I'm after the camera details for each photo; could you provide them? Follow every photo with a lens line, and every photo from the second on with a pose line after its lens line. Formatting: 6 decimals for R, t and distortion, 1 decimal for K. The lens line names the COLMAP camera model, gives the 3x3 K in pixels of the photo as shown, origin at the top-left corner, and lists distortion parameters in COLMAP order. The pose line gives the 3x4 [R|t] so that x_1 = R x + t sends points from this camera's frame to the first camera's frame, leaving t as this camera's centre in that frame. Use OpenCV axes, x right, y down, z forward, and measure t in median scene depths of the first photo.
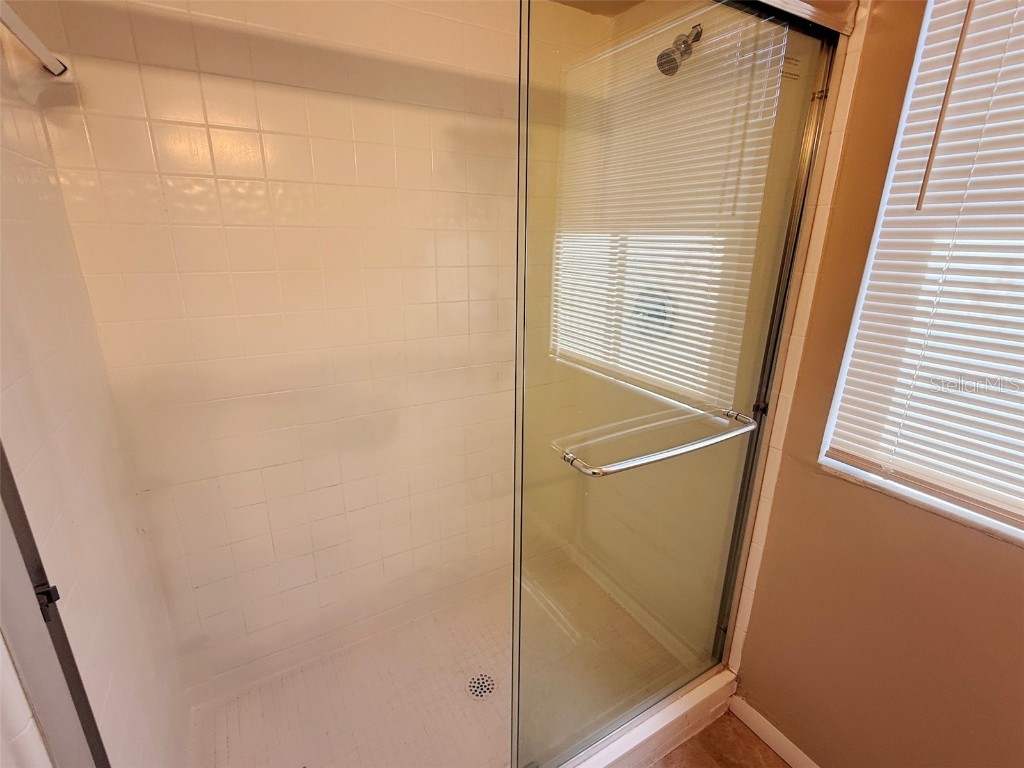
lens RADIAL K [[476.2, 0, 510.5], [0, 476.2, 384.7], [0, 0, 1]] dist [-0.000845, 0.001137]
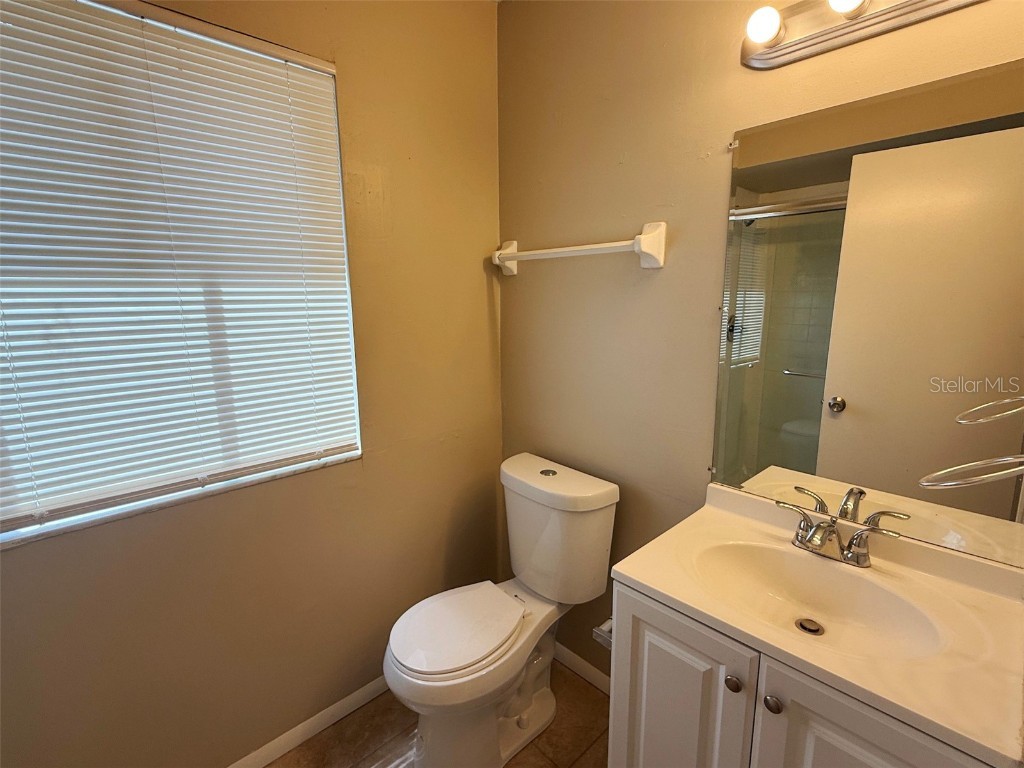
lens RADIAL K [[476.2, 0, 510.3], [0, 476.2, 382.1], [0, 0, 1]] dist [-0.000845, 0.001137]
pose [[-0.218969, -0.191827, 0.956690, -0.318550], [0.294680, 0.921699, 0.252258, -0.037533], [-0.930170, 0.337154, -0.145296, 0.144480]]
